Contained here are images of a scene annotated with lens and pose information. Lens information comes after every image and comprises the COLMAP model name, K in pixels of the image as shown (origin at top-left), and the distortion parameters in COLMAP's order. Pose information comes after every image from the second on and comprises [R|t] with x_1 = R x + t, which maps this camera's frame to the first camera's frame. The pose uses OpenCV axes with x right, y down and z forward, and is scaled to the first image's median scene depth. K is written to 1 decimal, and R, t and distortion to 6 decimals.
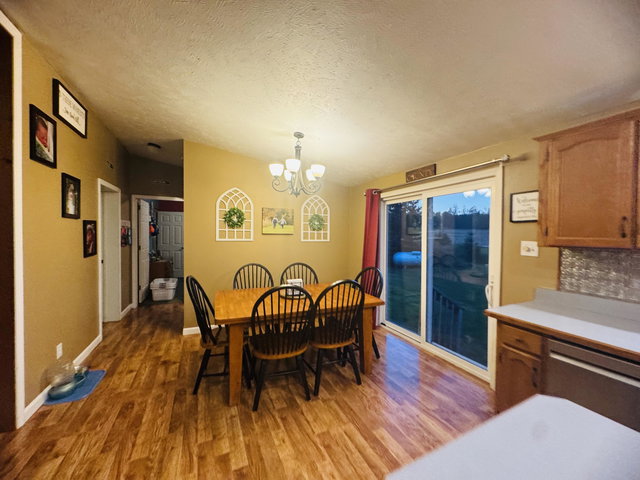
lens RADIAL K [[255.6, 0, 320.0], [0, 255.6, 240.0], [0, 0, 1]] dist [-0.002696, -0.000048]
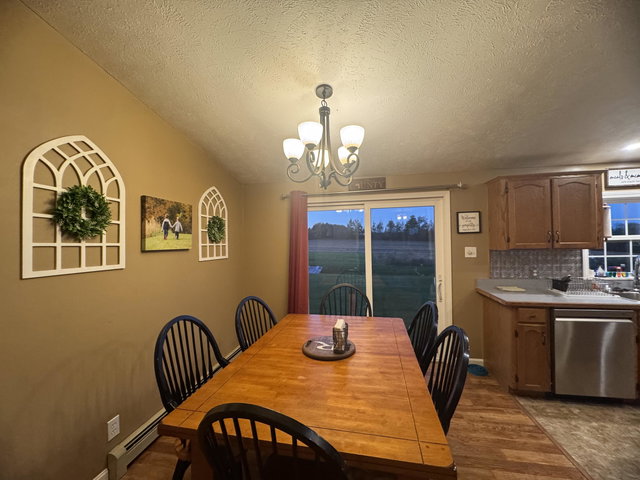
lens RADIAL K [[255.6, 0, 320.0], [0, 255.6, 240.0], [0, 0, 1]] dist [-0.002696, -0.000048]
pose [[0.566656, -0.009670, 0.823898, -0.615916], [0.041568, 0.998993, -0.016864, -0.033655], [-0.822905, 0.043804, 0.566488, 0.670657]]
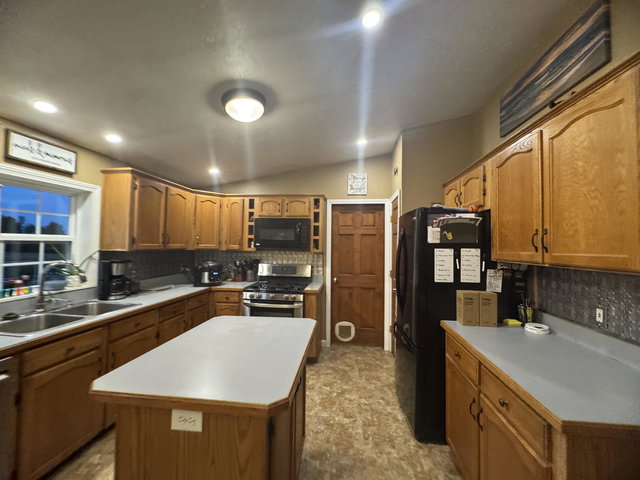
lens RADIAL K [[255.6, 0, 320.0], [0, 255.6, 240.0], [0, 0, 1]] dist [-0.002696, -0.000048]
pose [[-0.851460, -0.010771, 0.524309, -0.167869], [-0.010243, 0.999940, 0.003907, -0.013605], [-0.524319, -0.002044, -0.851519, 0.436341]]
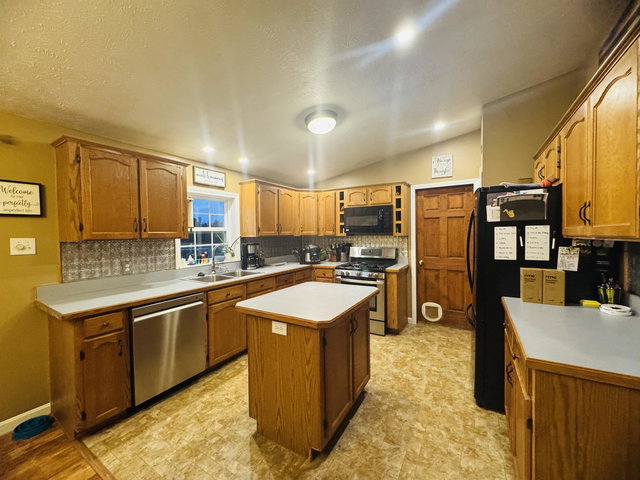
lens RADIAL K [[255.6, 0, 320.0], [0, 255.6, 240.0], [0, 0, 1]] dist [-0.002696, -0.000048]
pose [[-0.558949, -0.024012, 0.828854, -0.378657], [0.027177, 0.998513, 0.047254, -0.001867], [-0.828757, 0.048939, -0.557465, 0.481781]]
